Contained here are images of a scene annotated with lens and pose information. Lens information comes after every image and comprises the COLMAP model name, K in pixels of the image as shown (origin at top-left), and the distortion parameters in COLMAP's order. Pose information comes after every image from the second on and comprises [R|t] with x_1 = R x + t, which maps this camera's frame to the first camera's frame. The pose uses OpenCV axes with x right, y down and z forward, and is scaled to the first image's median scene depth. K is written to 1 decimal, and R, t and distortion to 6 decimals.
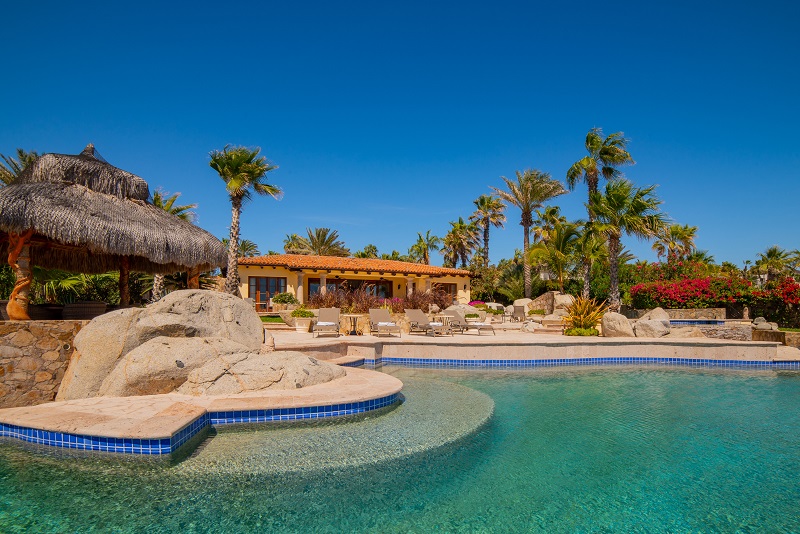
lens RADIAL K [[370.2, 0, 387.7], [0, 370.2, 311.5], [0, 0, 1]] dist [-0.045848, 0.003040]
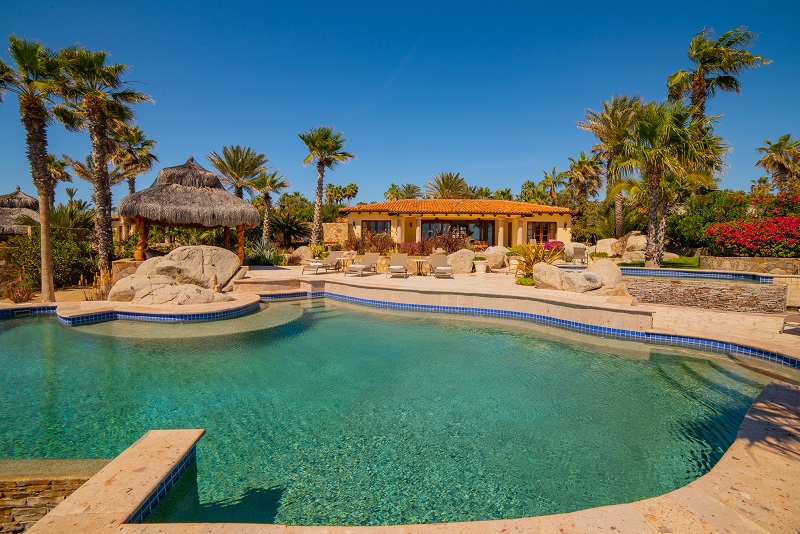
lens RADIAL K [[333.8, 0, 393.4], [0, 333.8, 268.4], [0, 0, 1]] dist [-0.066763, 0.004182]
pose [[0.886920, 0.042145, -0.459997, 0.424218], [-0.007607, 0.997027, 0.076679, -0.031353], [0.461861, -0.064509, 0.884603, 0.023005]]
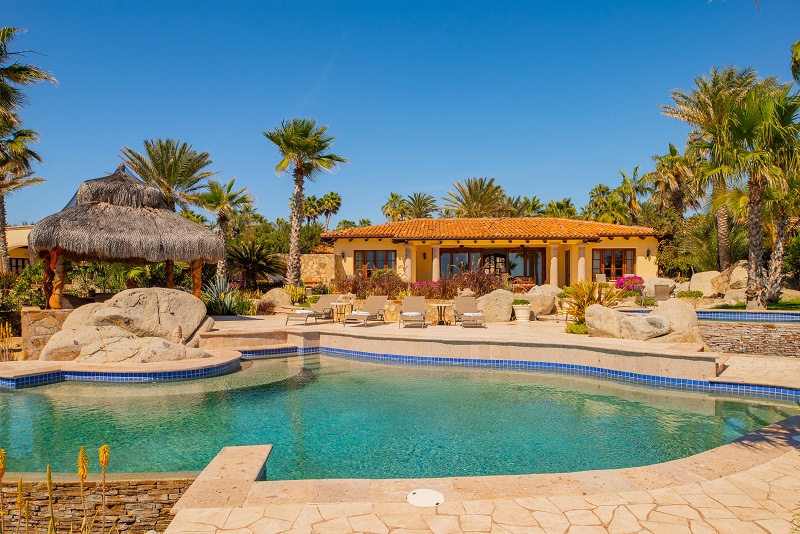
lens RADIAL K [[515.2, 0, 411.0], [0, 515.2, 311.3], [0, 0, 1]] dist [0.009802, -0.029670]
pose [[0.901135, 0.021697, -0.432995, 0.467210], [0.003451, 0.998356, 0.057208, -0.031778], [0.433524, -0.053047, 0.899579, -0.105448]]
